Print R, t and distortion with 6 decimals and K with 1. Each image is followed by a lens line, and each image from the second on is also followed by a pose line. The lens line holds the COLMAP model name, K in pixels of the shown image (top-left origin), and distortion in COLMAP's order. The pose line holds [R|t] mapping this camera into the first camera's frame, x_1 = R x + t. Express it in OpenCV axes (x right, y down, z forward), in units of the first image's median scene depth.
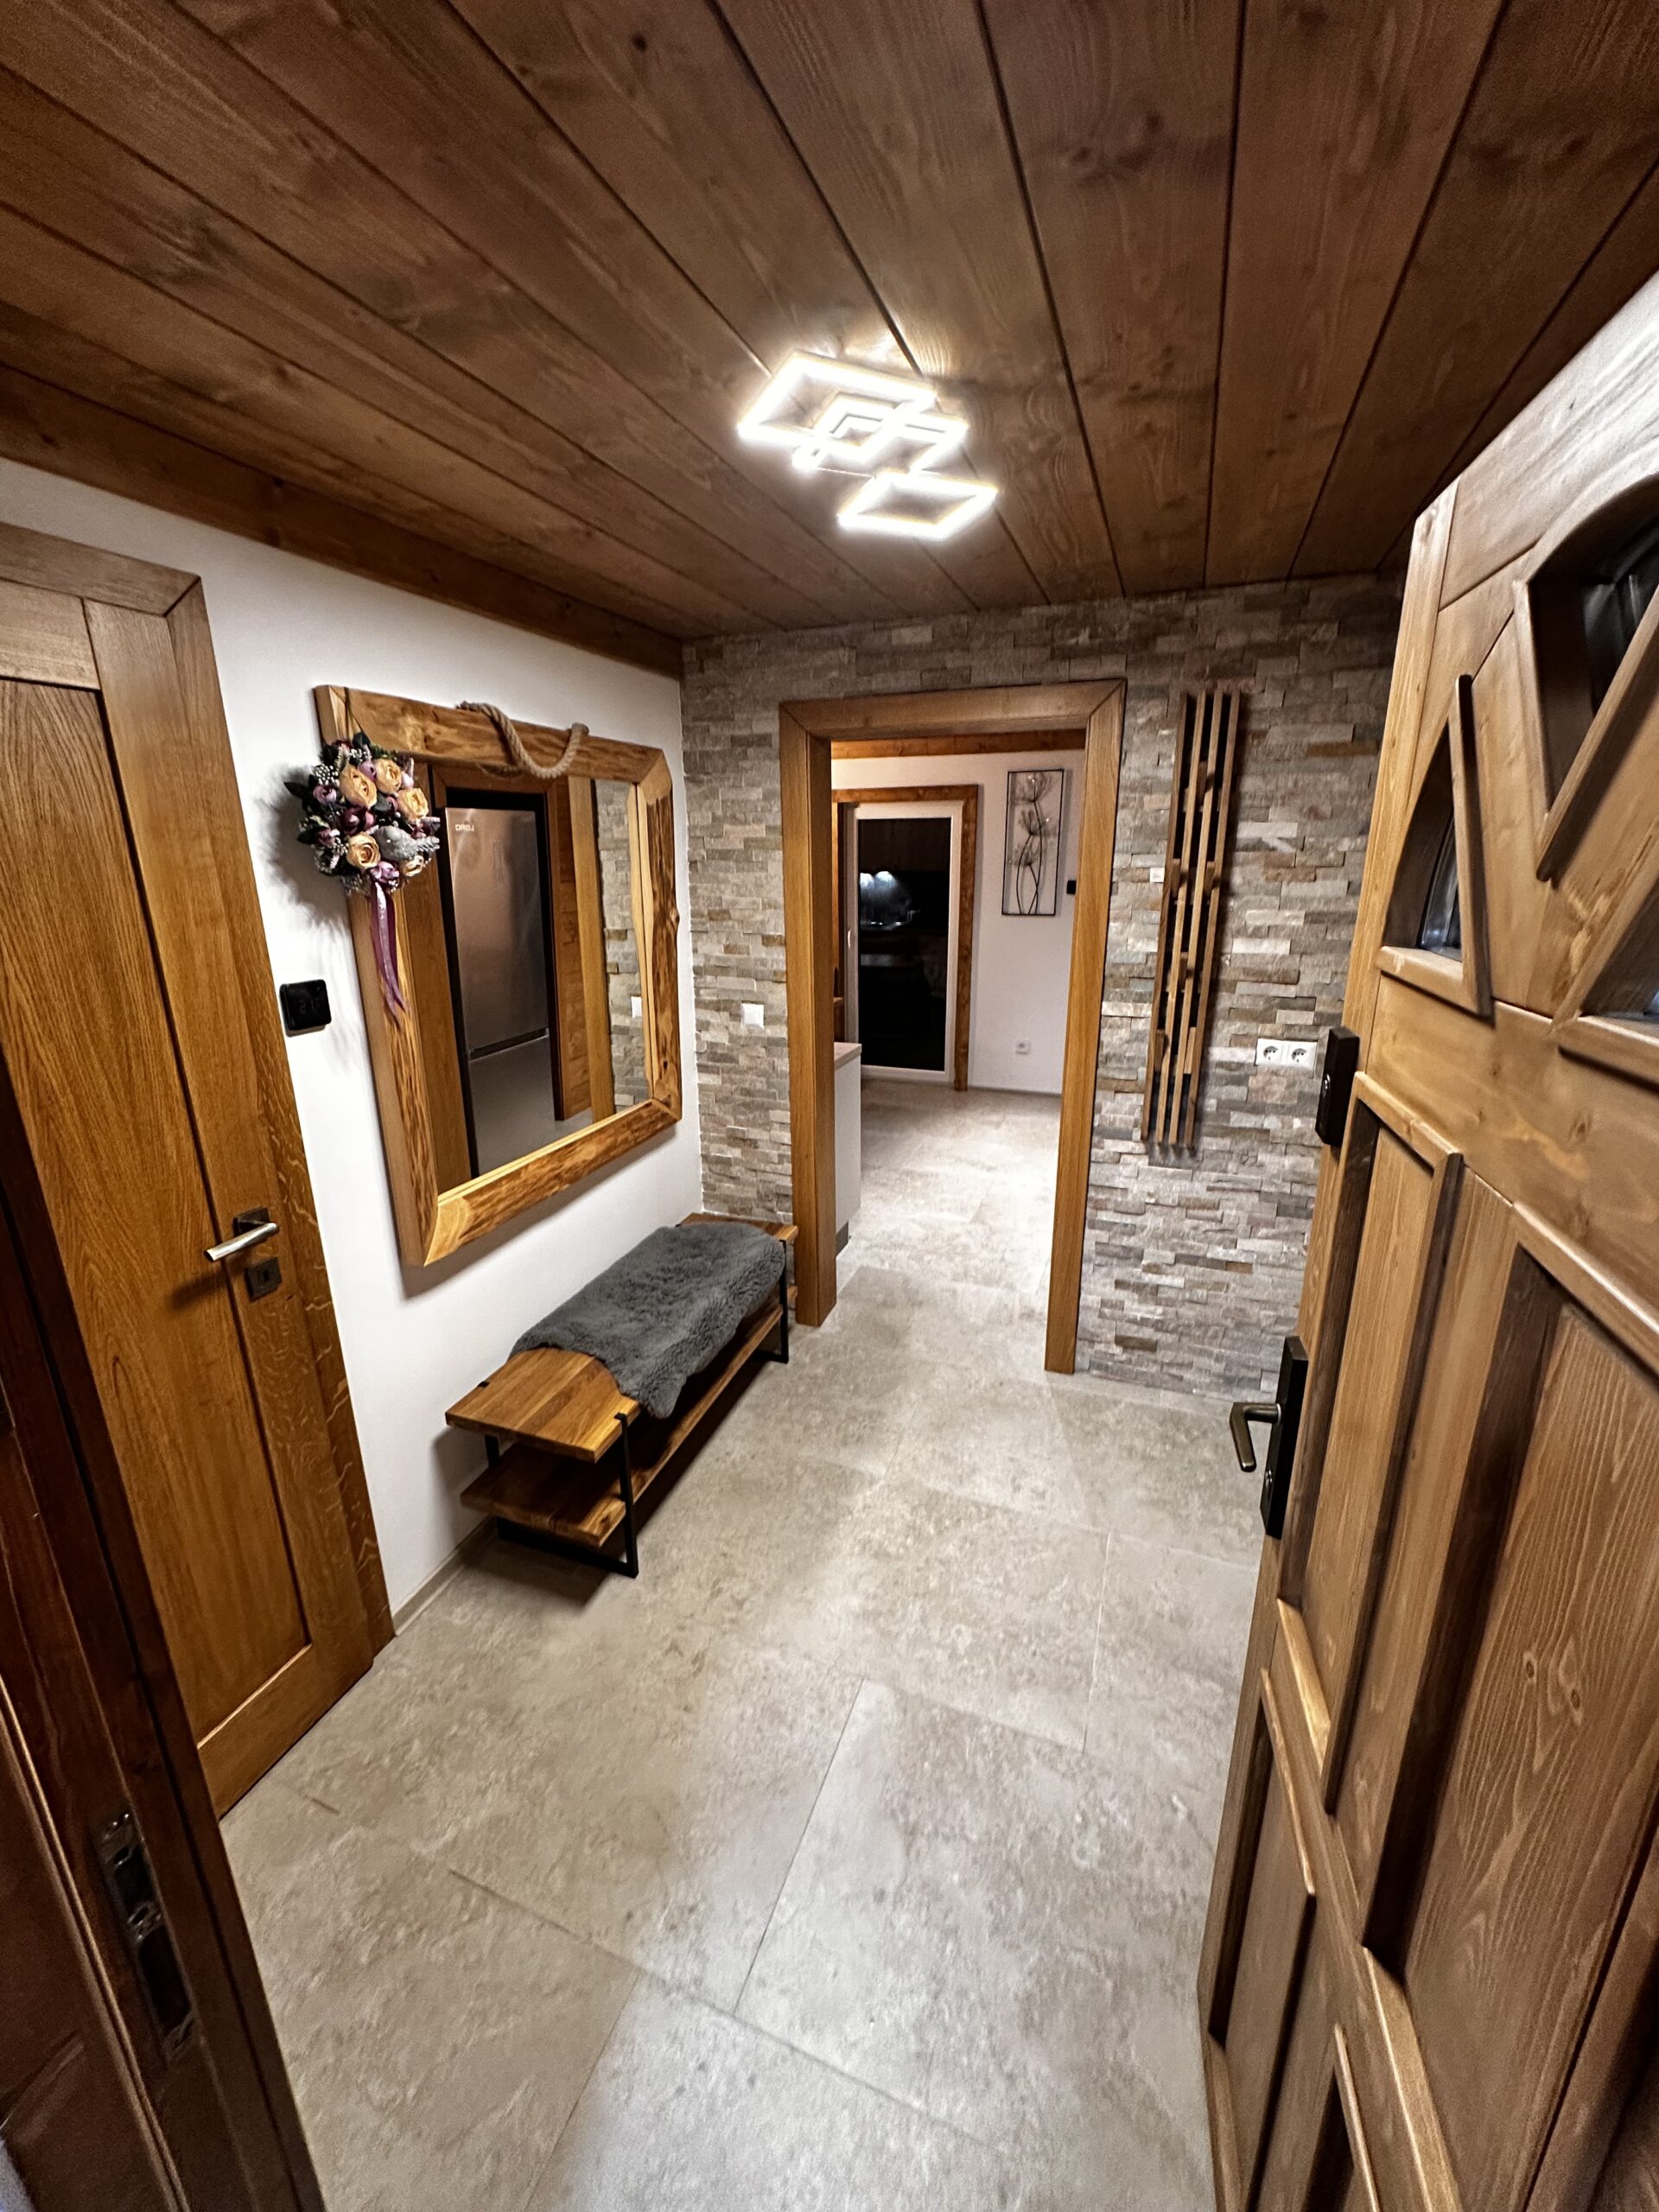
lens RADIAL K [[880.0, 0, 829.1], [0, 880.0, 1105.1], [0, 0, 1]] dist [-0.002301, 0.000211]
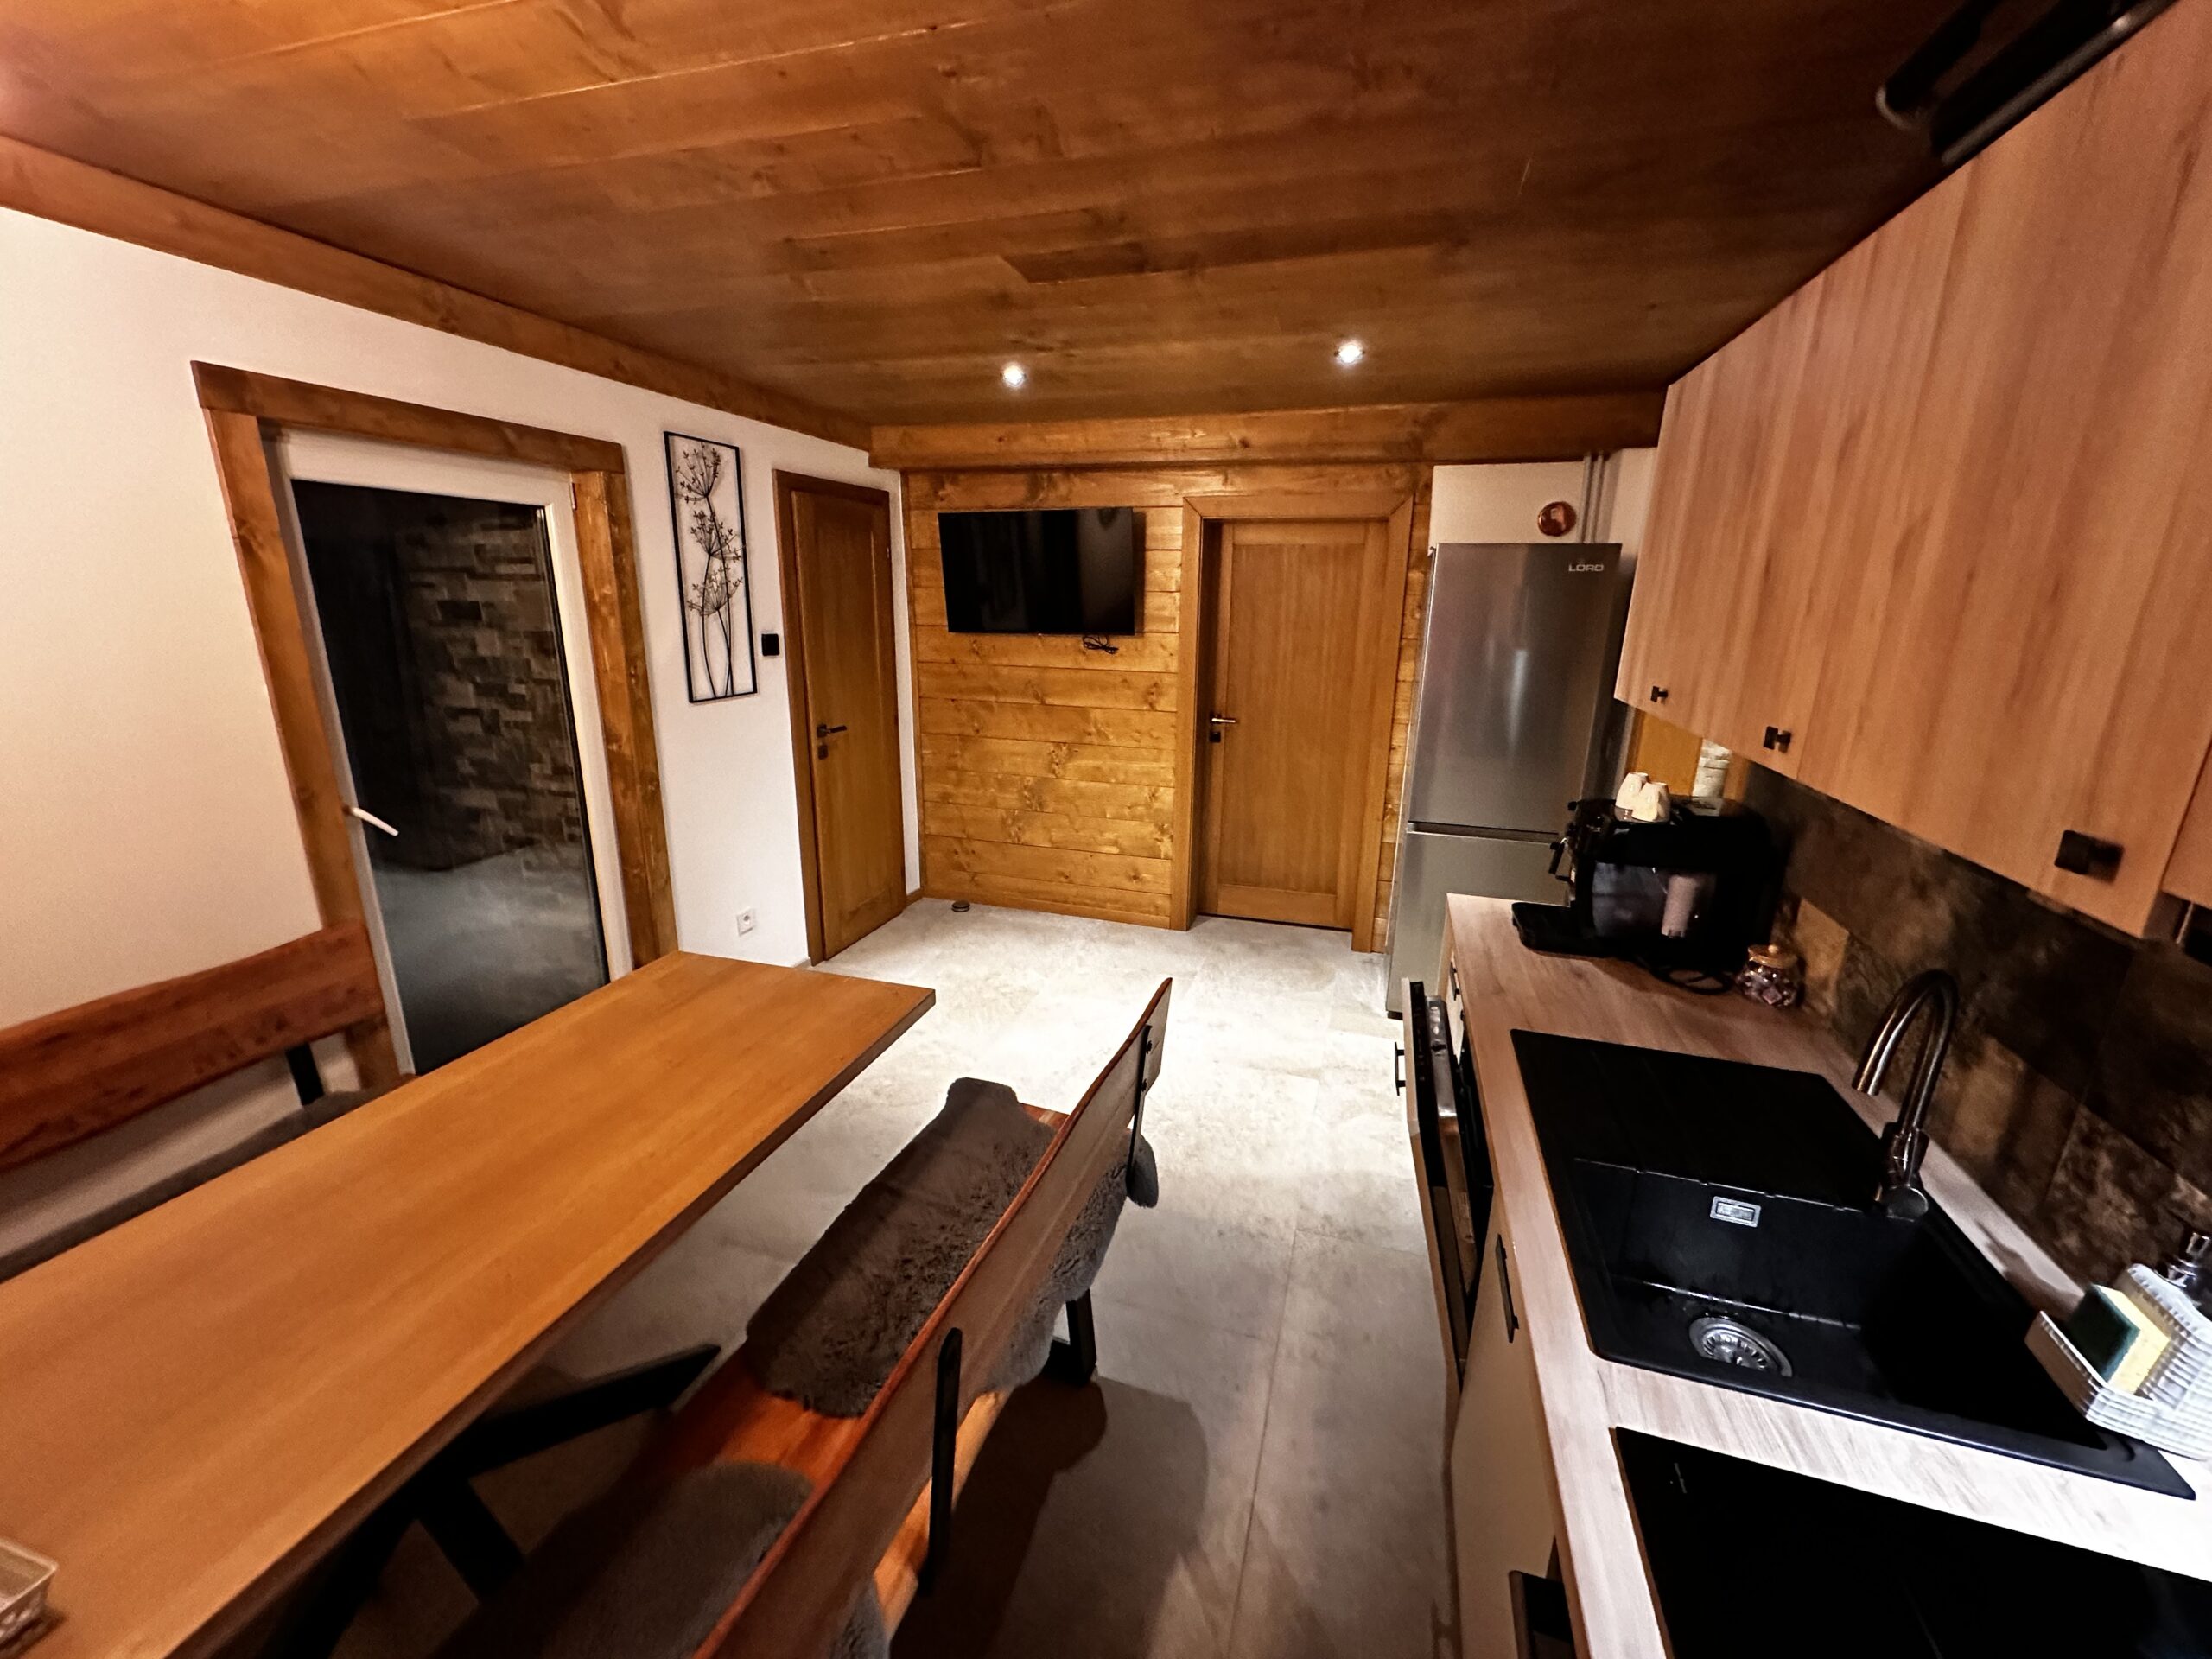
lens RADIAL K [[880.0, 0, 1109.8], [0, 880.0, 831.9], [0, 0, 1]] dist [-0.002301, 0.000211]
pose [[-0.069209, -0.262510, 0.962444, -0.809713], [0.251855, 0.928908, 0.271474, -0.514244], [-0.965287, 0.261185, 0.001826, 1.770048]]
